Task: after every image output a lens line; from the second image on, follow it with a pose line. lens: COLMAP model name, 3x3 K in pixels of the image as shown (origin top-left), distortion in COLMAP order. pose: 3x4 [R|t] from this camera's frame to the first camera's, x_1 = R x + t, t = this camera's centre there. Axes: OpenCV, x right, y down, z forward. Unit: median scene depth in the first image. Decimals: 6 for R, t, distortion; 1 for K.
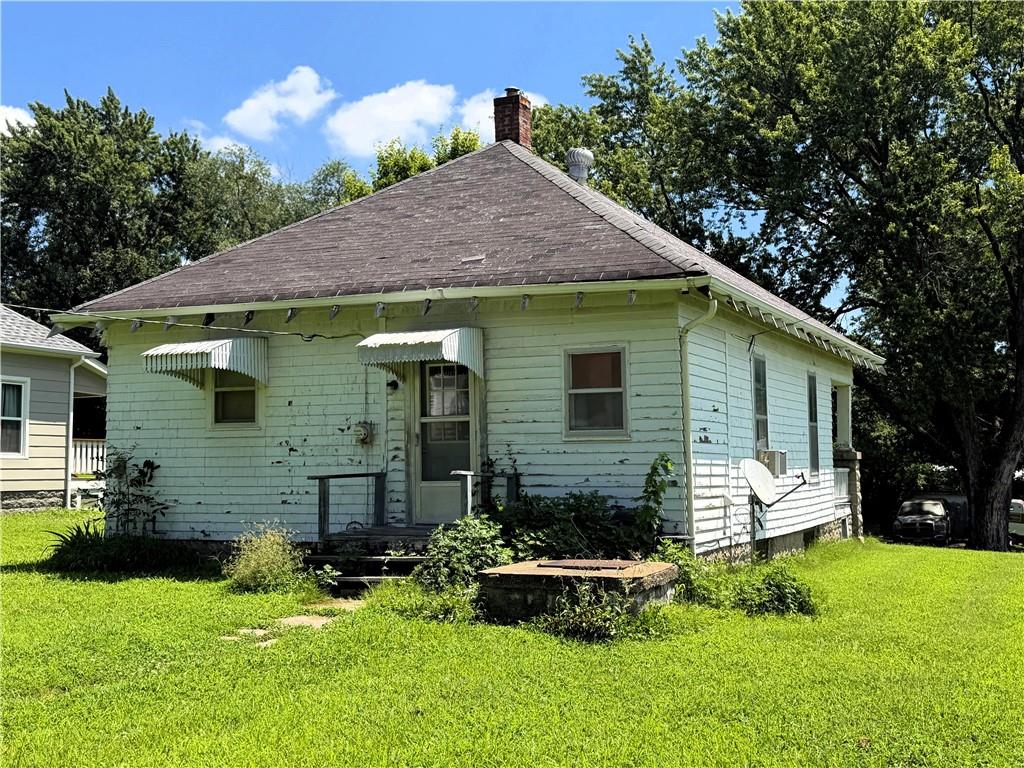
lens RADIAL K [[1153.0, 0, 527.5], [0, 1153.0, 370.8], [0, 0, 1]] dist [0.049486, 0.000000]
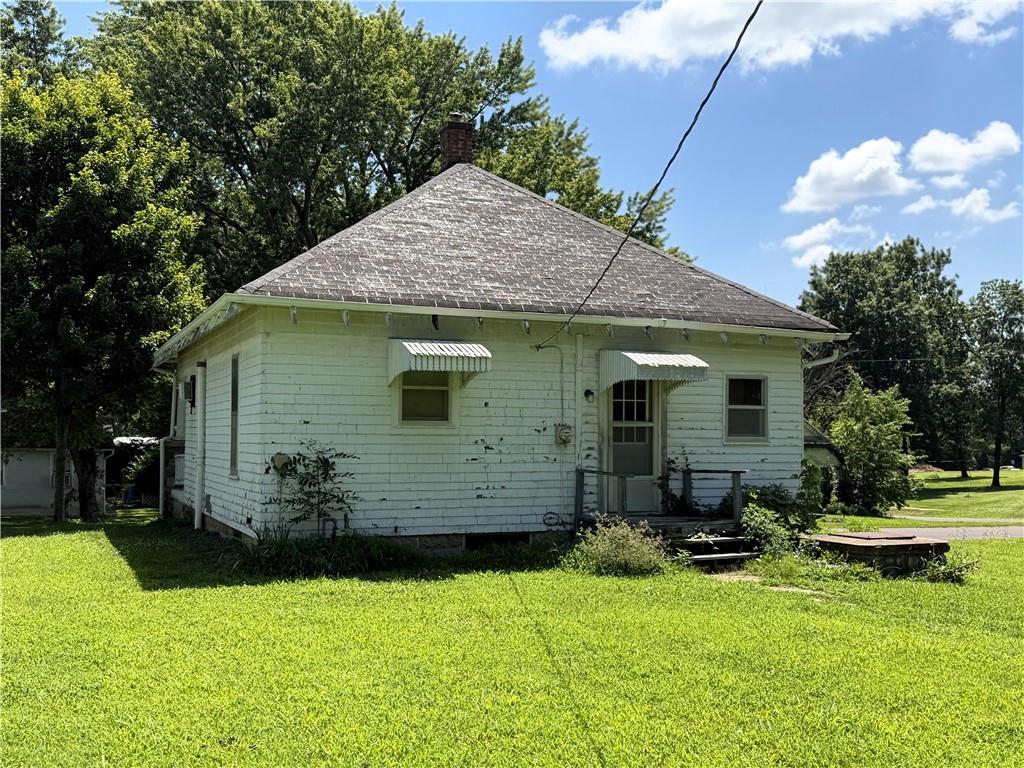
lens RADIAL K [[1153.0, 0, 497.5], [0, 1153.0, 370.6], [0, 0, 1]] dist [0.049486, 0.000000]
pose [[0.688433, 0.049015, 0.723642, -1.026812], [-0.069878, 0.997555, -0.001089, -0.003225], [-0.721926, -0.049817, 0.690175, 0.266767]]
